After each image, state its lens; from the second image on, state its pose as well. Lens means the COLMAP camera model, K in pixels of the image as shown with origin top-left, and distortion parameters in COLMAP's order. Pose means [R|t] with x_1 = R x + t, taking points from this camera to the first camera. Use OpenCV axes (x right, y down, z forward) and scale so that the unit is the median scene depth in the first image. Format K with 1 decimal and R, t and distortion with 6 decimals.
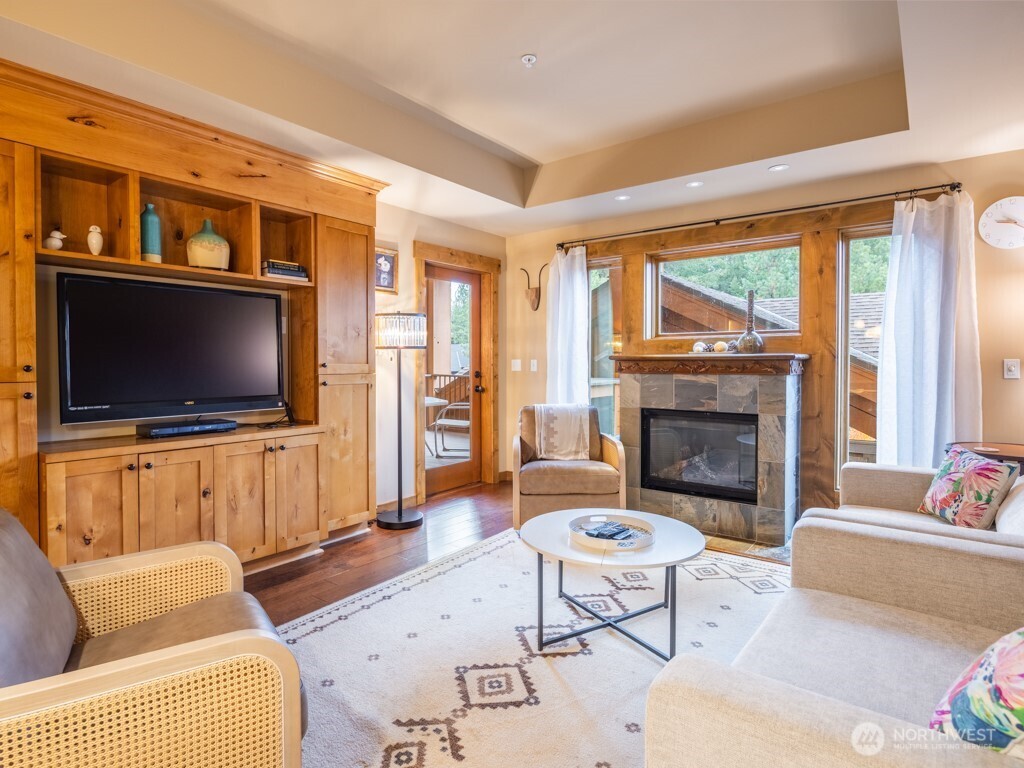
lens RADIAL K [[575.2, 0, 508.7], [0, 575.2, 374.8], [0, 0, 1]] dist [0.007518, -0.000903]
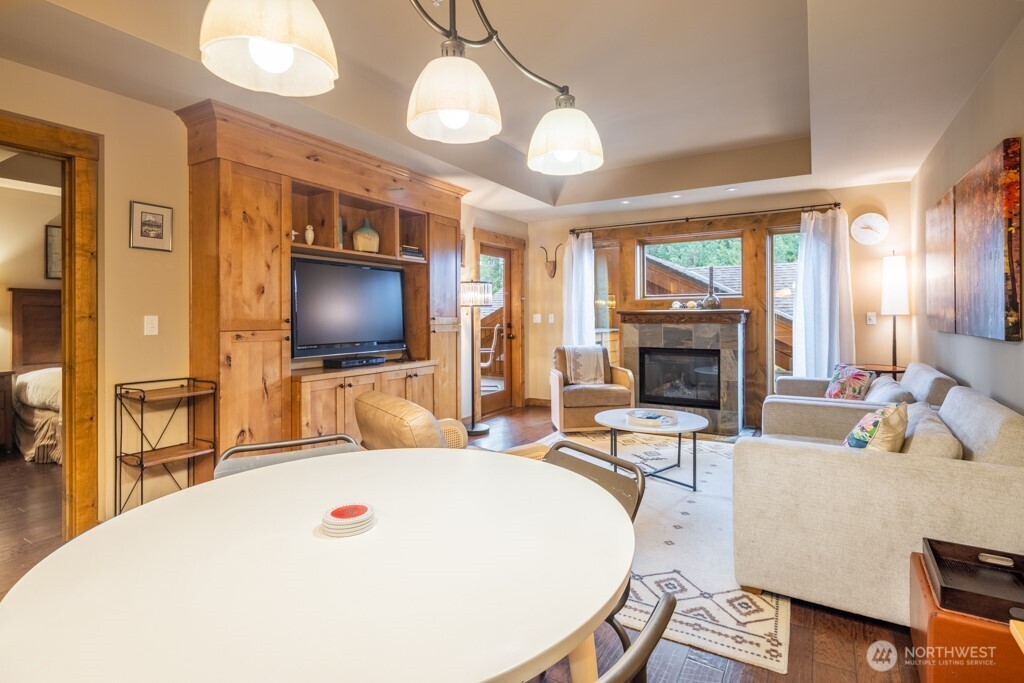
lens RADIAL K [[527.8, 0, 520.6], [0, 527.8, 318.8], [0, 0, 1]] dist [0.011579, -0.000047]
pose [[0.992046, -0.004795, 0.125784, -0.265286], [0.007129, 0.999811, -0.018107, 0.009162], [-0.125673, 0.018860, 0.991892, -0.319767]]
